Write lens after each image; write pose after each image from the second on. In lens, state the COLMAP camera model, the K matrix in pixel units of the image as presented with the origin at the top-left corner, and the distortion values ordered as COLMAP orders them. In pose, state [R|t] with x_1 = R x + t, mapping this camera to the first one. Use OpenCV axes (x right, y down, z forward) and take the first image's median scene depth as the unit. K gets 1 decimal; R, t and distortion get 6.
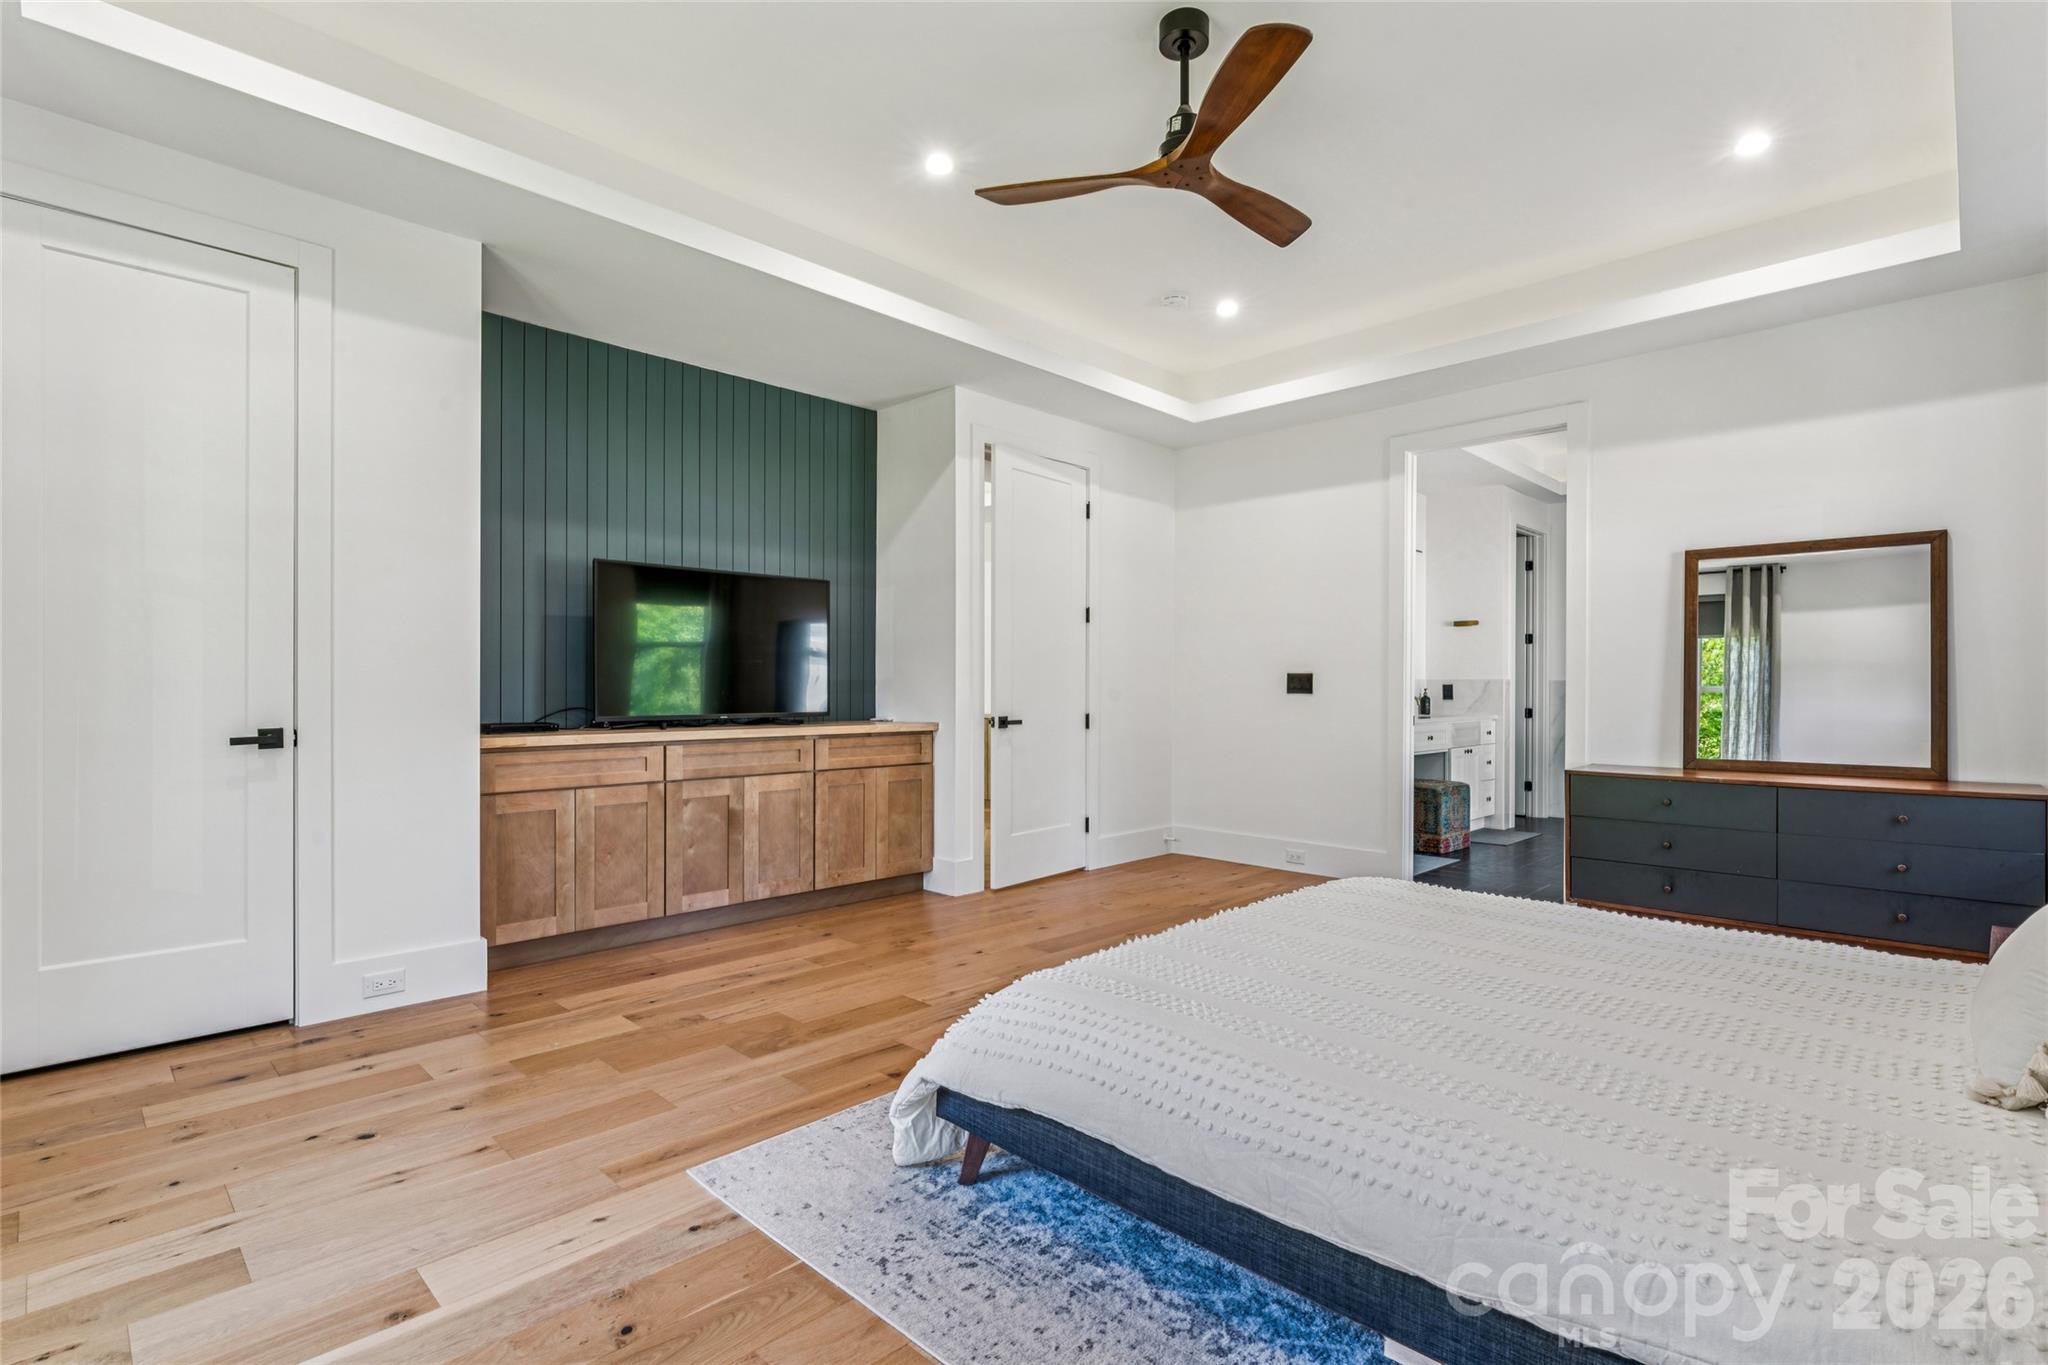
lens RADIAL K [[981.1, 0, 1024.0], [0, 981.1, 682.5], [0, 0, 1]] dist [-0.002180, -0.000396]
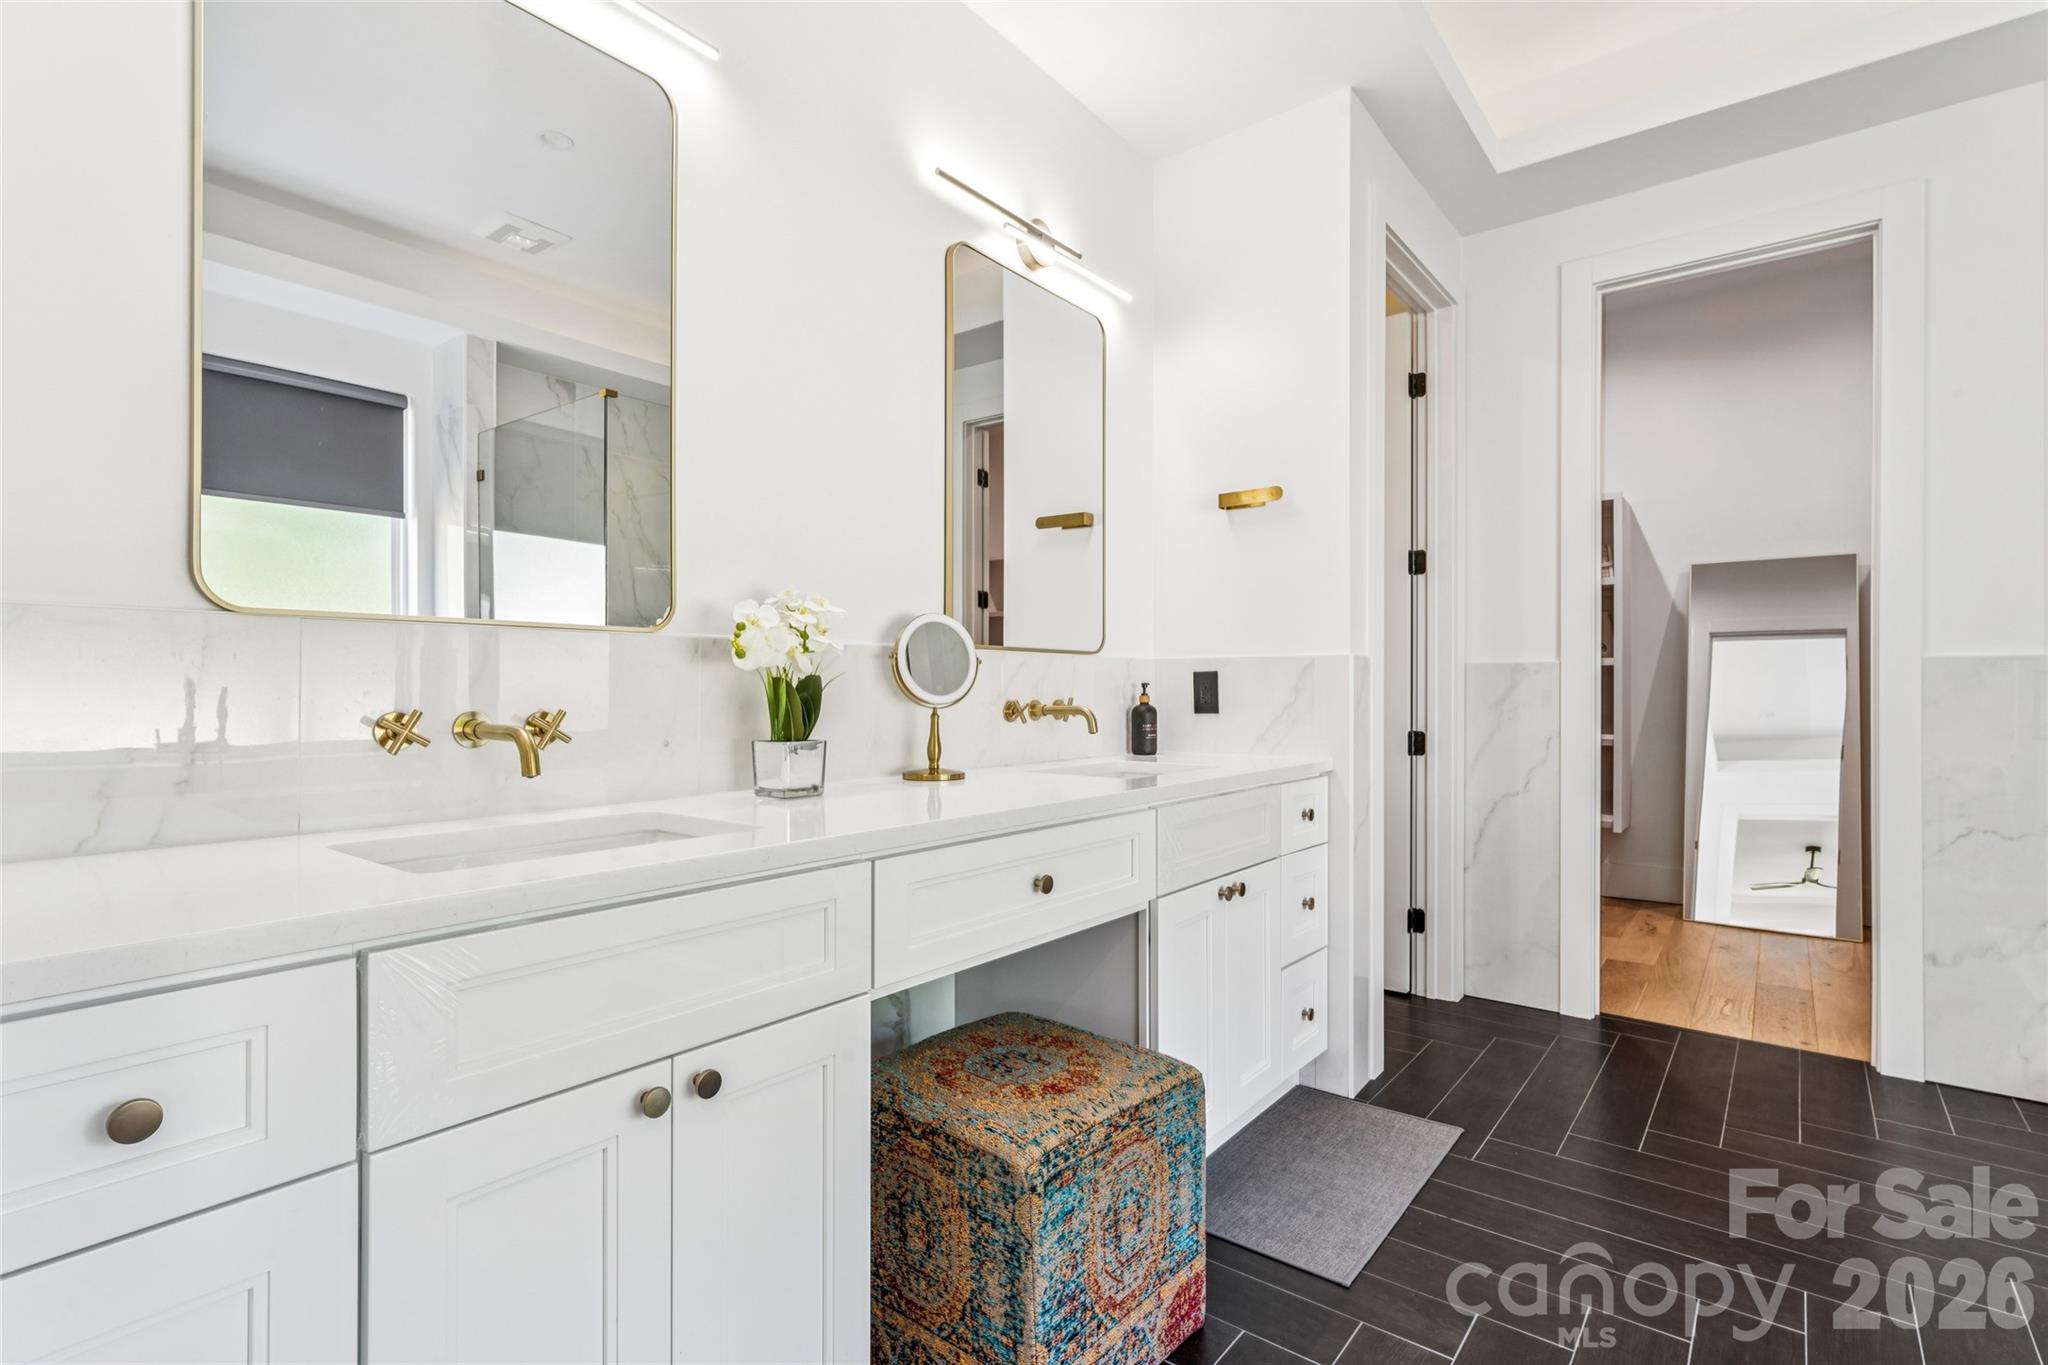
lens RADIAL K [[981.1, 0, 1024.0], [0, 981.1, 682.5], [0, 0, 1]] dist [-0.002180, -0.000396]
pose [[0.994185, -0.000869, 0.107683, 0.326900], [0.001294, 0.999992, -0.003870, 0.007549], [-0.107679, 0.003987, 0.994178, 0.648742]]
